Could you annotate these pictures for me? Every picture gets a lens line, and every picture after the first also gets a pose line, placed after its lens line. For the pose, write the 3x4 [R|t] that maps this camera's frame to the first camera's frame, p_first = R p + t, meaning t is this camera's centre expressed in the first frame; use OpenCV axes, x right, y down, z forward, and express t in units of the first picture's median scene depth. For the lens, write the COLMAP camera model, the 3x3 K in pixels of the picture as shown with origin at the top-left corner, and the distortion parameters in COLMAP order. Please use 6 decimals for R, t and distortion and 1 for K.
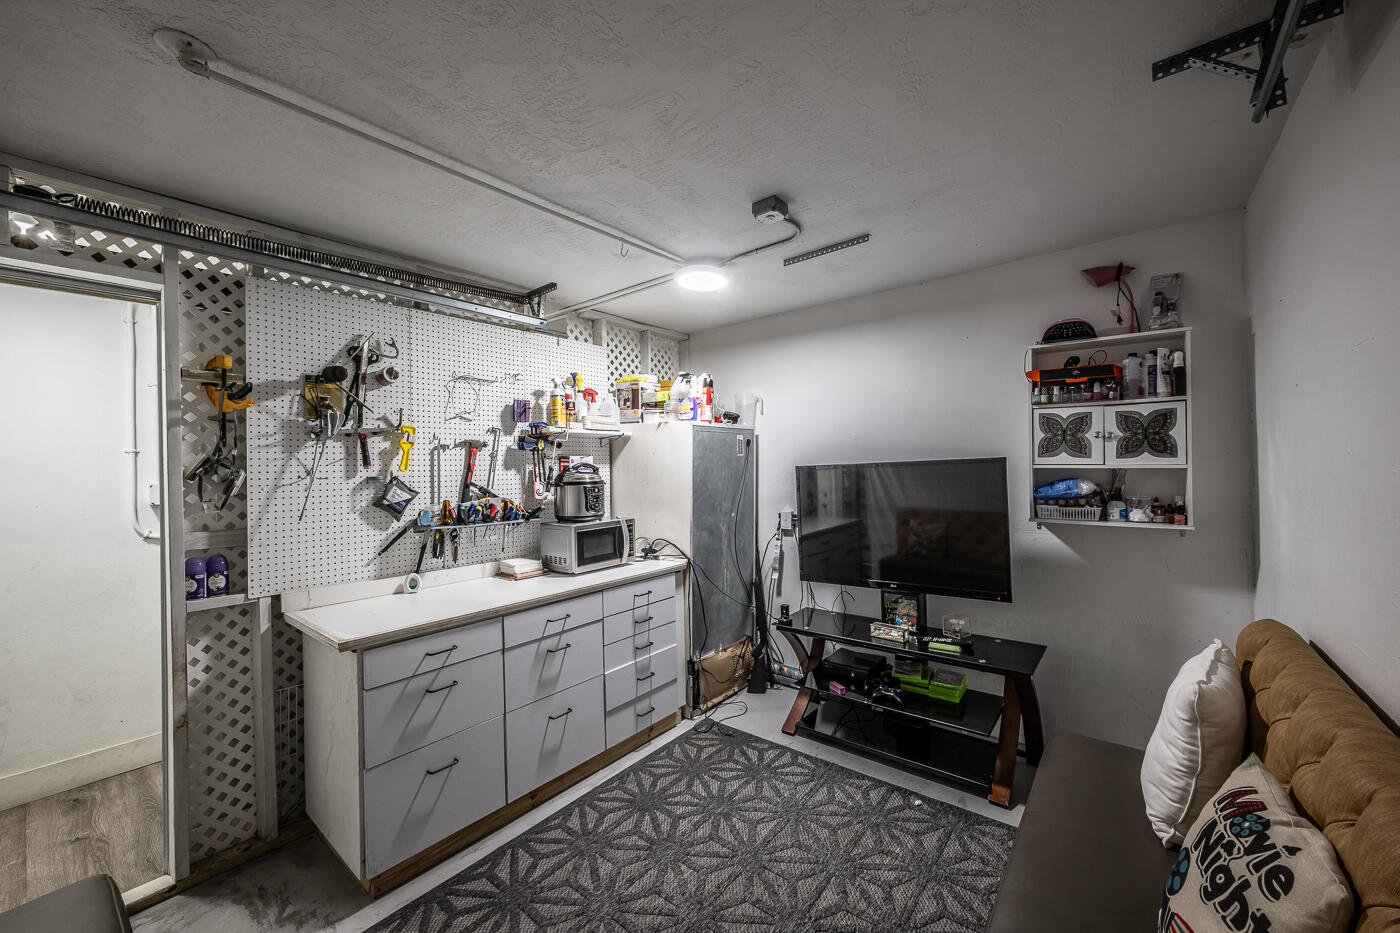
lens RADIAL K [[541.9, 0, 697.3], [0, 541.9, 463.0], [0, 0, 1]] dist [0.000269, -0.000349]
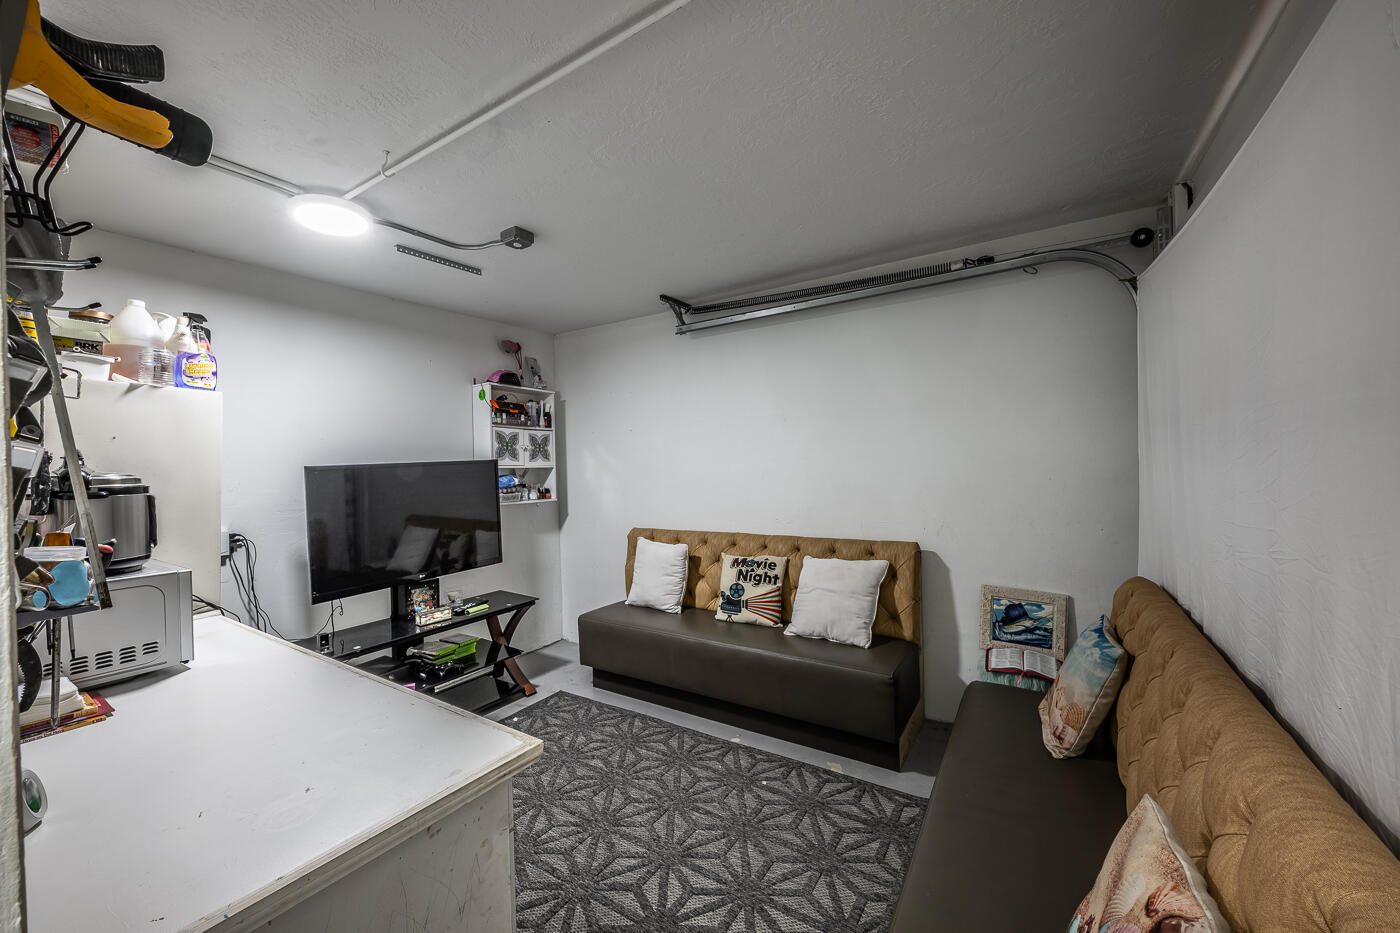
lens RADIAL K [[541.9, 0, 697.3], [0, 541.9, 463.0], [0, 0, 1]] dist [0.000269, -0.000349]
pose [[-0.101745, 0.023481, 0.994533, -0.913264], [0.023973, 0.999489, -0.021146, 0.041677], [-0.994522, 0.021691, -0.102255, 0.651064]]
